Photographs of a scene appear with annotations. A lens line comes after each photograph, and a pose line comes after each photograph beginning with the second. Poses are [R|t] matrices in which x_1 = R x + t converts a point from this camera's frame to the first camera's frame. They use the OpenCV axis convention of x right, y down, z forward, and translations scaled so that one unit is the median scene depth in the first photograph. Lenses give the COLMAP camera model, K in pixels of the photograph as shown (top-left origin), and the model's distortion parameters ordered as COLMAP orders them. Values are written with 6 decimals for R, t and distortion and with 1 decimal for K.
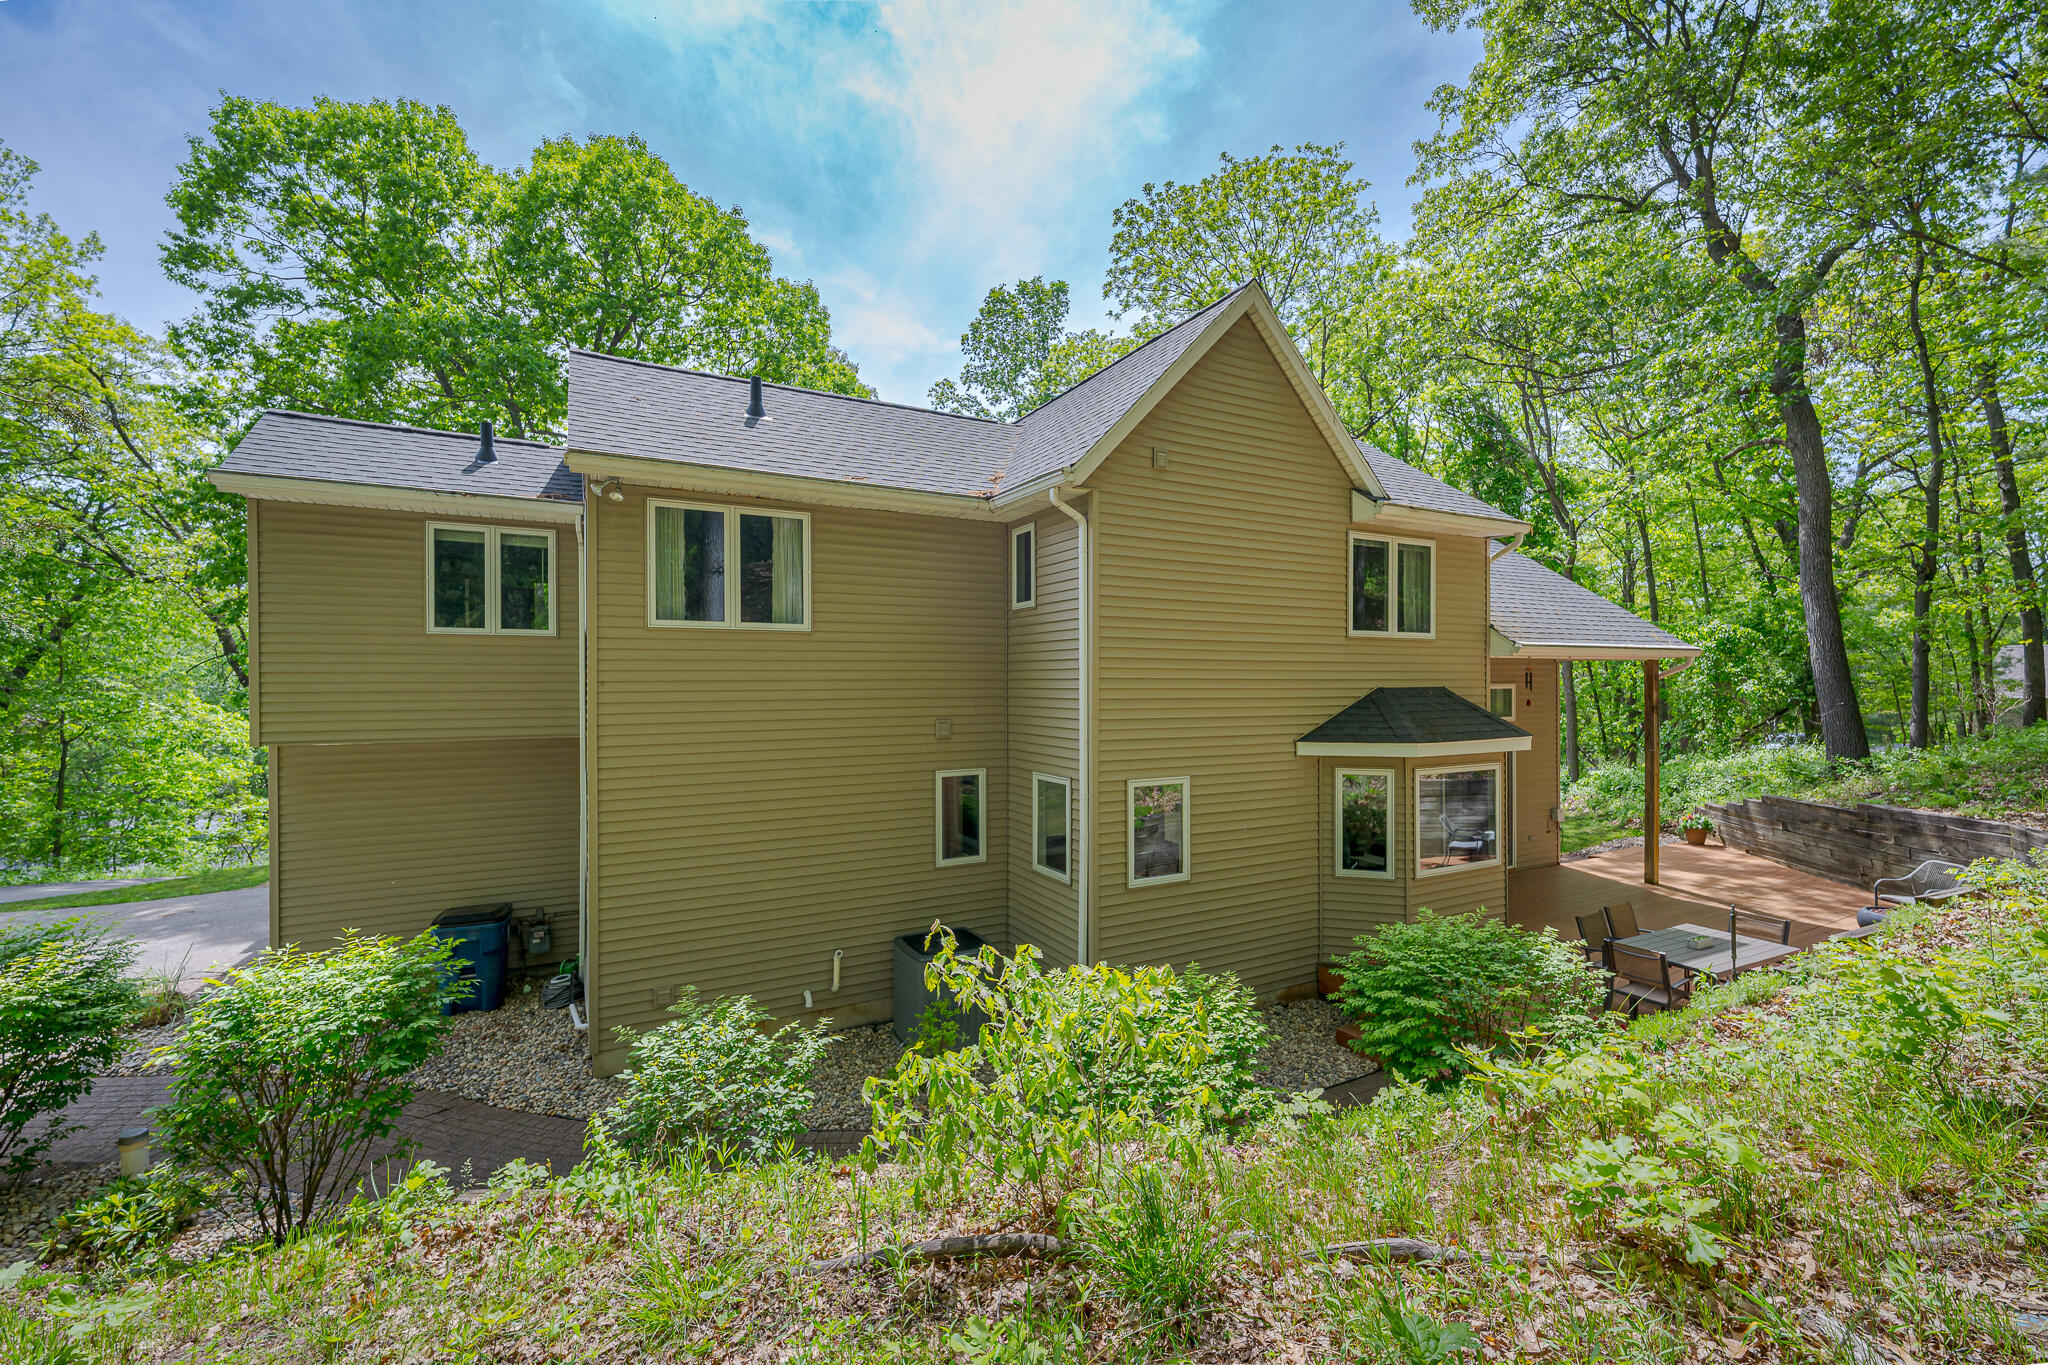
lens RADIAL K [[828.3, 0, 1024.0], [0, 828.3, 682.5], [0, 0, 1]] dist [-0.000453, -0.000065]
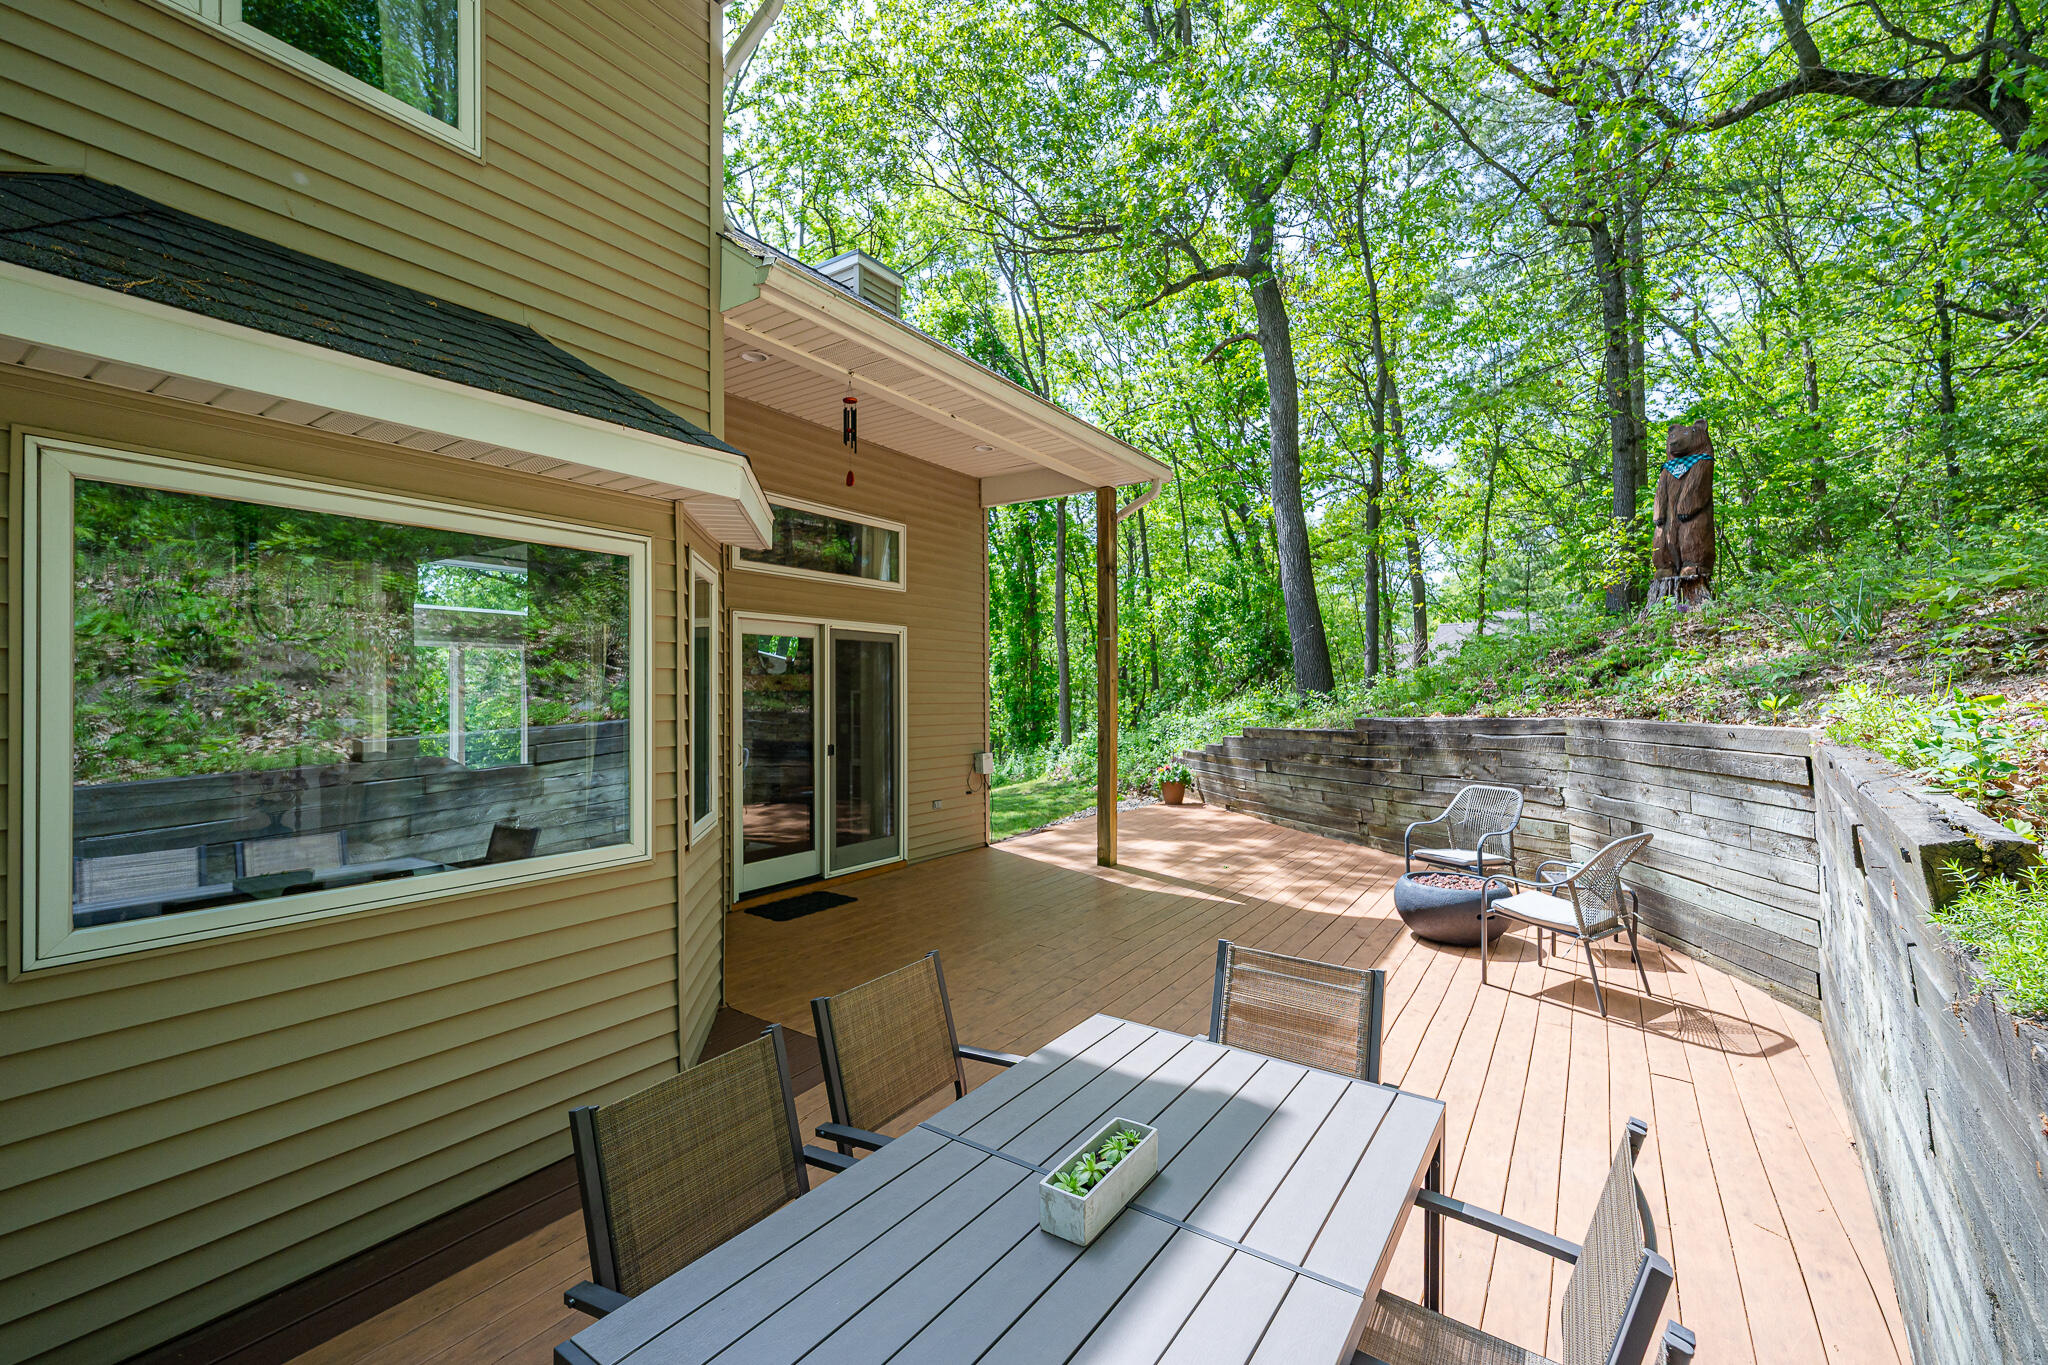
lens RADIAL K [[828.3, 0, 1024.0], [0, 828.3, 682.5], [0, 0, 1]] dist [-0.000453, -0.000065]
pose [[0.882949, 0.006796, 0.469419, 0.347582], [0.000487, 0.999881, -0.015391, 0.099076], [-0.469468, 0.013818, 0.882841, 0.409995]]
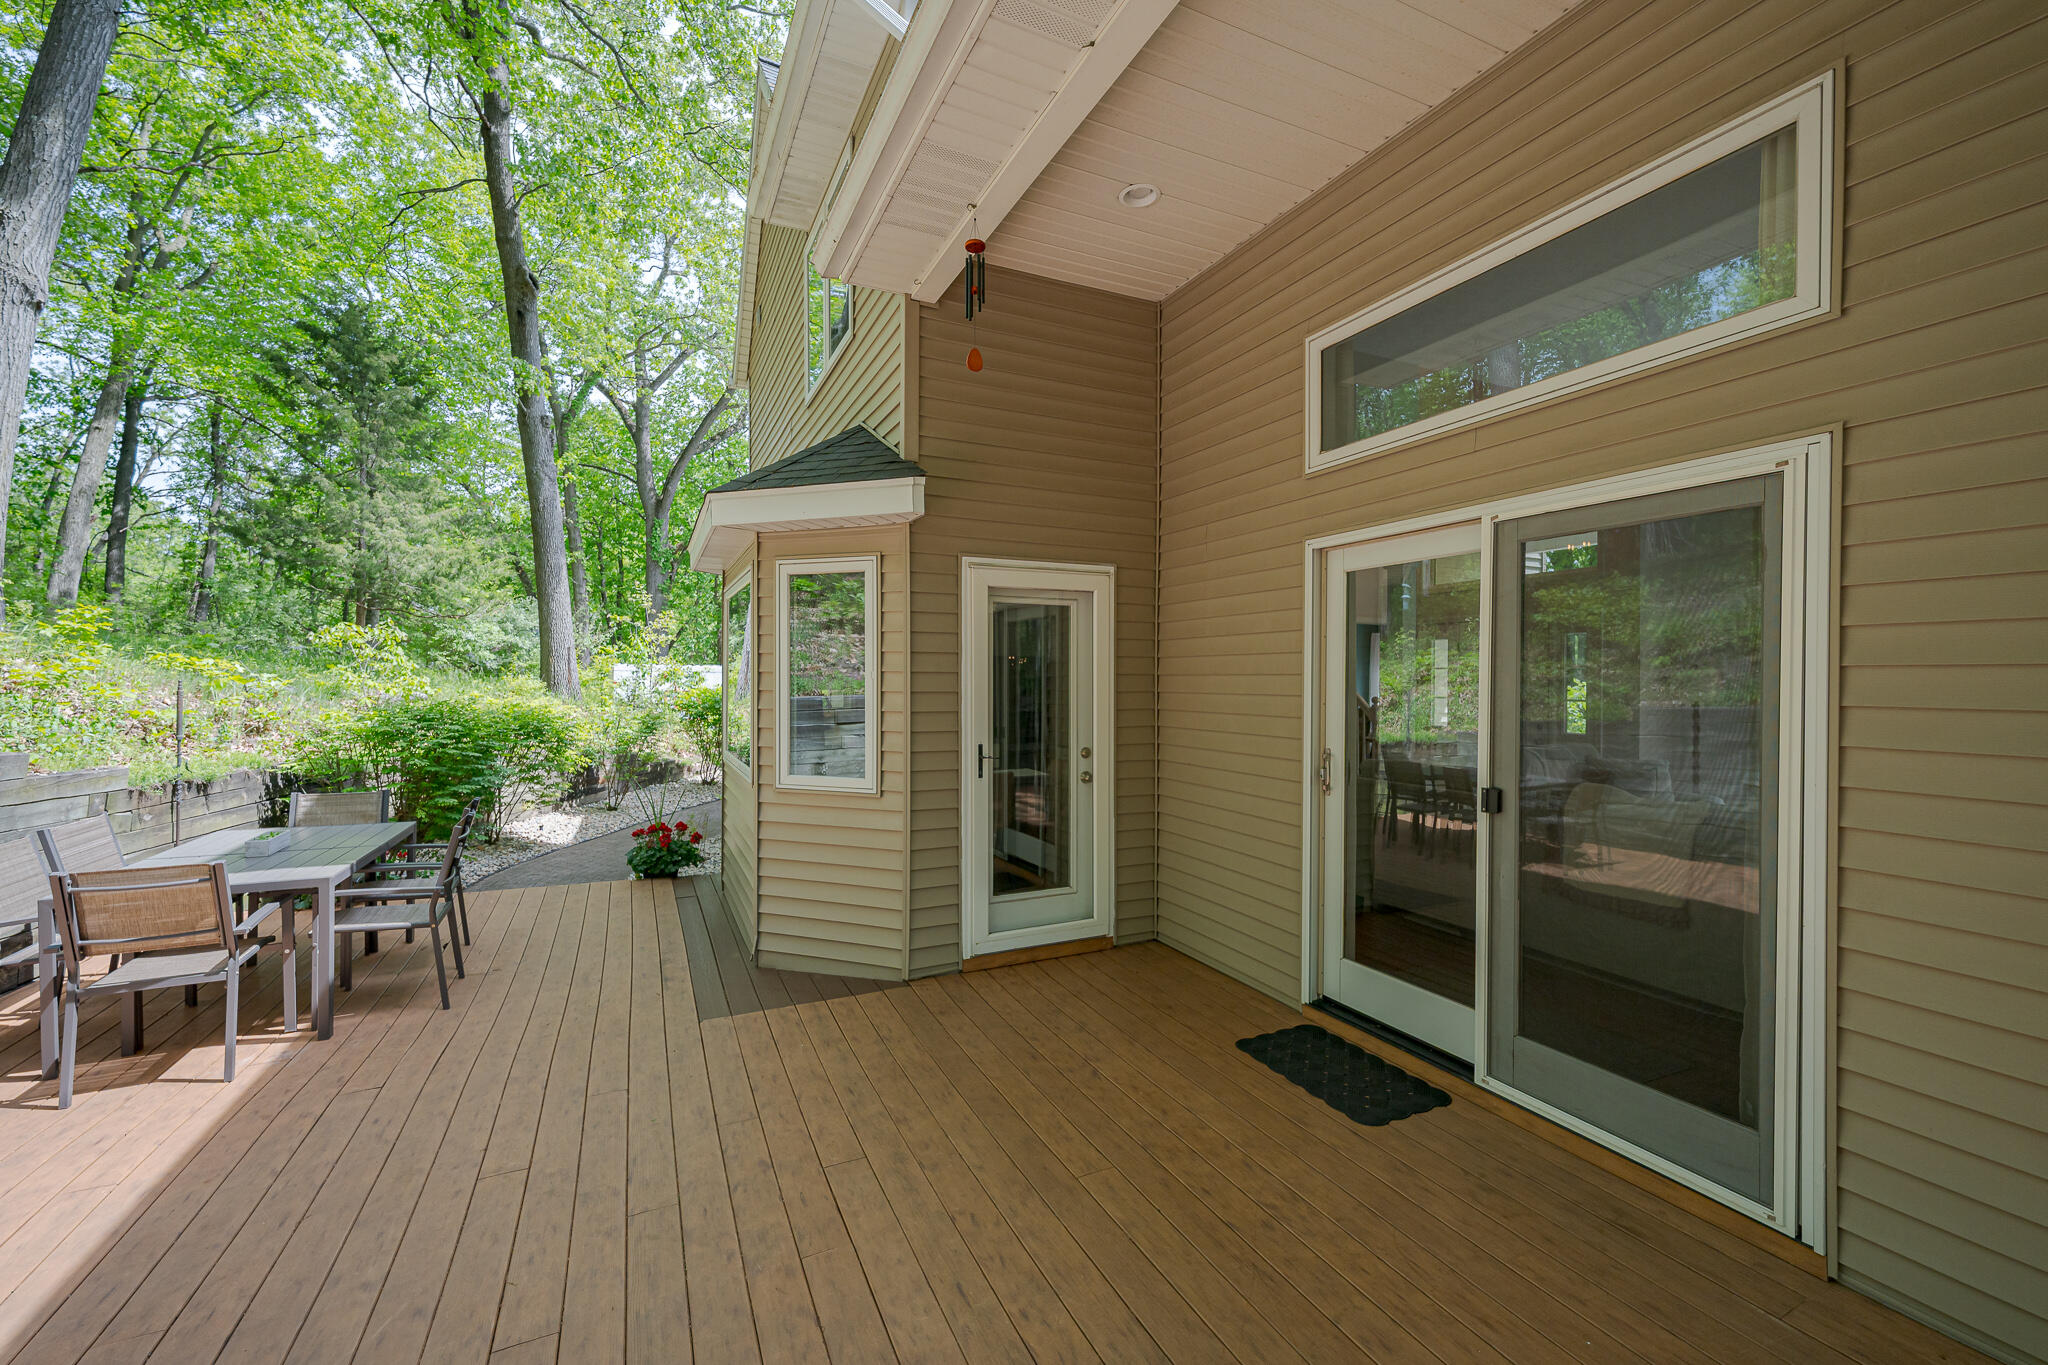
lens RADIAL K [[828.3, 0, 1024.0], [0, 828.3, 682.5], [0, 0, 1]] dist [-0.000453, -0.000065]
pose [[-0.034423, 0.003246, -0.999402, 0.664239], [-0.007035, 0.999969, 0.003490, 0.100539], [0.999383, 0.007151, -0.034399, 0.749007]]
